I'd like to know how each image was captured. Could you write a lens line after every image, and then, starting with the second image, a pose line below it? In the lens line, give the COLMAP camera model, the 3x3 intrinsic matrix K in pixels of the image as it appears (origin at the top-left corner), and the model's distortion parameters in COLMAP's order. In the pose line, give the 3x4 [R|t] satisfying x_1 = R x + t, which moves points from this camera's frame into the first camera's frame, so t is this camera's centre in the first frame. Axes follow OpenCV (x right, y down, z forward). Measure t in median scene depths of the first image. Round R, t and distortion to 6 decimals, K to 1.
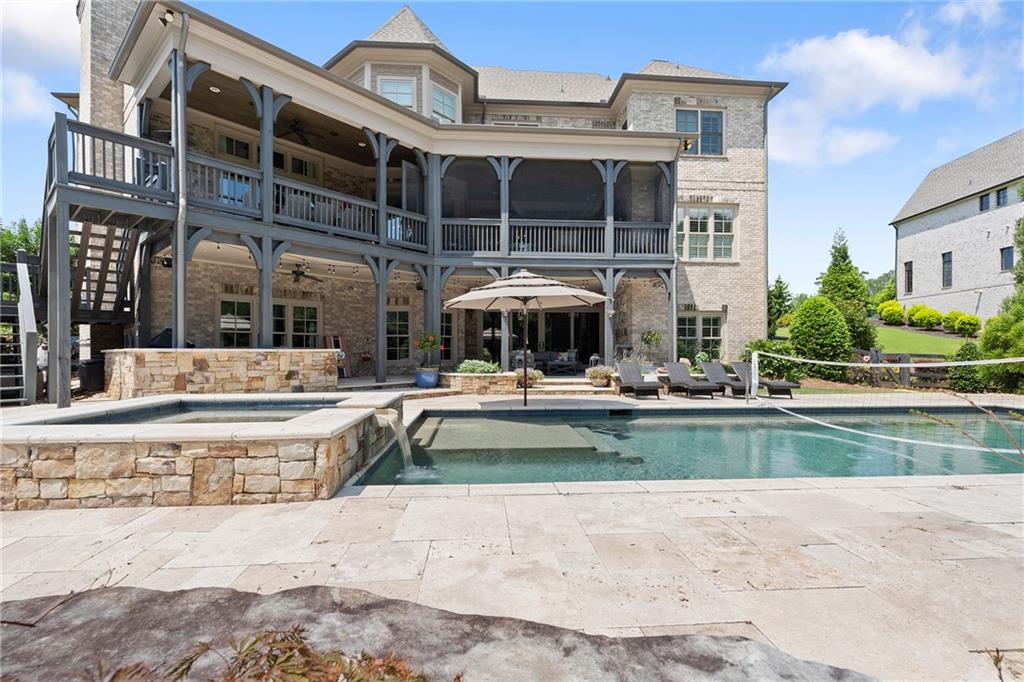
lens RADIAL K [[460.7, 0, 513.3], [0, 460.7, 348.0], [0, 0, 1]] dist [-0.000899, 0.000008]
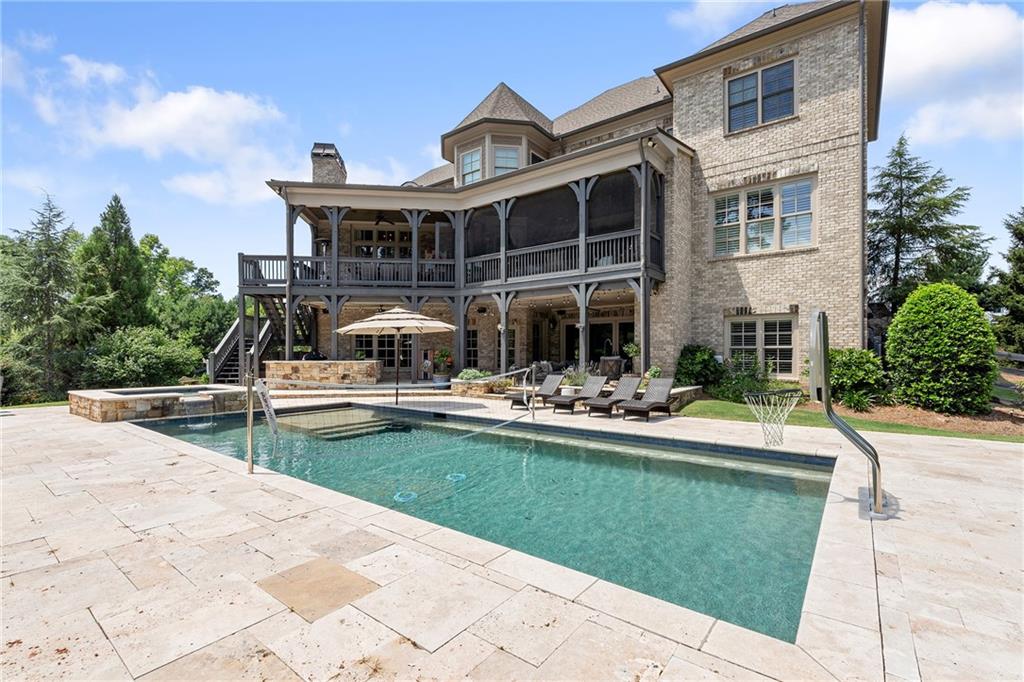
lens RADIAL K [[460.7, 0, 516.1], [0, 460.7, 347.6], [0, 0, 1]] dist [-0.000899, 0.000008]
pose [[0.752147, -0.011064, -0.658903, 0.703175], [0.004292, 0.999920, -0.011891, -0.015146], [0.658982, 0.006116, 0.752134, 0.111393]]
